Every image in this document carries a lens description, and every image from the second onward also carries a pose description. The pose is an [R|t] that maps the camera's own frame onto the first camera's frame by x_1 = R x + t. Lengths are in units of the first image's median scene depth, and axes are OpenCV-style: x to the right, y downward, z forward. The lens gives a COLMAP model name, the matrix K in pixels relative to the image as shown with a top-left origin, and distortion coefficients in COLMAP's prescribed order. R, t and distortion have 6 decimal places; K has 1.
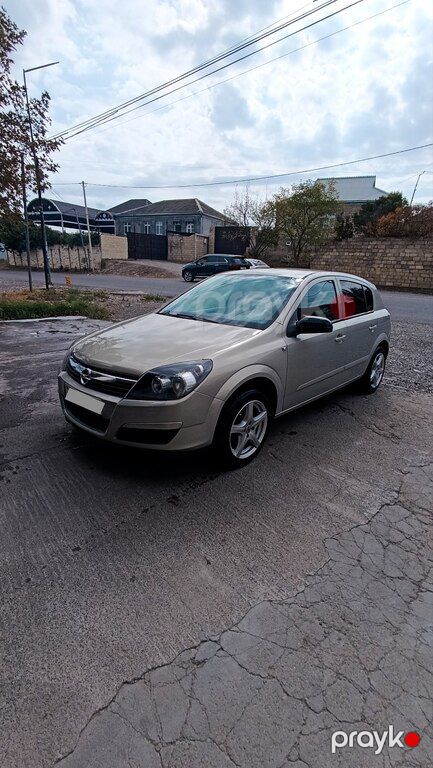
lens RADIAL K [[358.1, 0, 220.5], [0, 358.1, 383.4], [0, 0, 1]] dist [-0.004602, 0.001215]
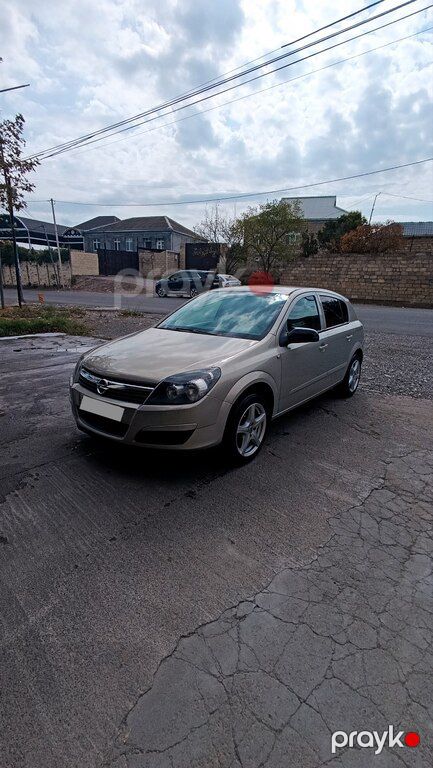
lens RADIAL K [[358.1, 0, 221.5], [0, 358.1, 382.6], [0, 0, 1]] dist [-0.004602, 0.001215]
pose [[0.996345, -0.031491, 0.079408, -0.074903], [0.034661, 0.998643, -0.038872, 0.017244], [-0.078076, 0.041483, 0.996084, -0.082179]]
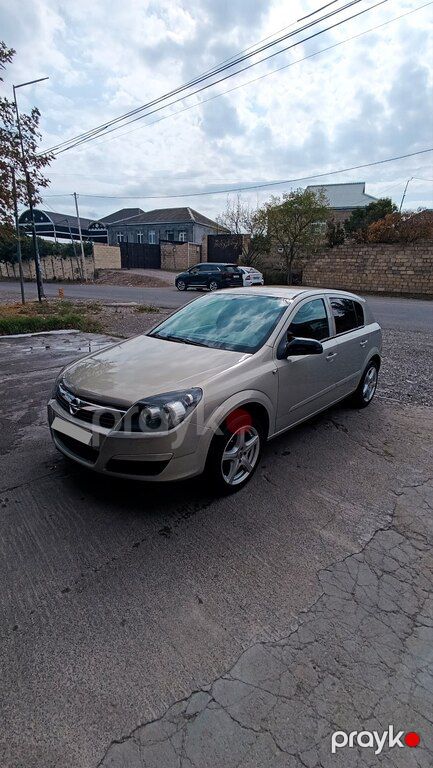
lens RADIAL K [[358.1, 0, 220.0], [0, 358.1, 383.8], [0, 0, 1]] dist [-0.004602, 0.001215]
pose [[0.999715, -0.021662, 0.009990, 0.012202], [0.021812, 0.999648, -0.015091, -0.042812], [-0.009659, 0.015305, 0.999836, 0.003734]]
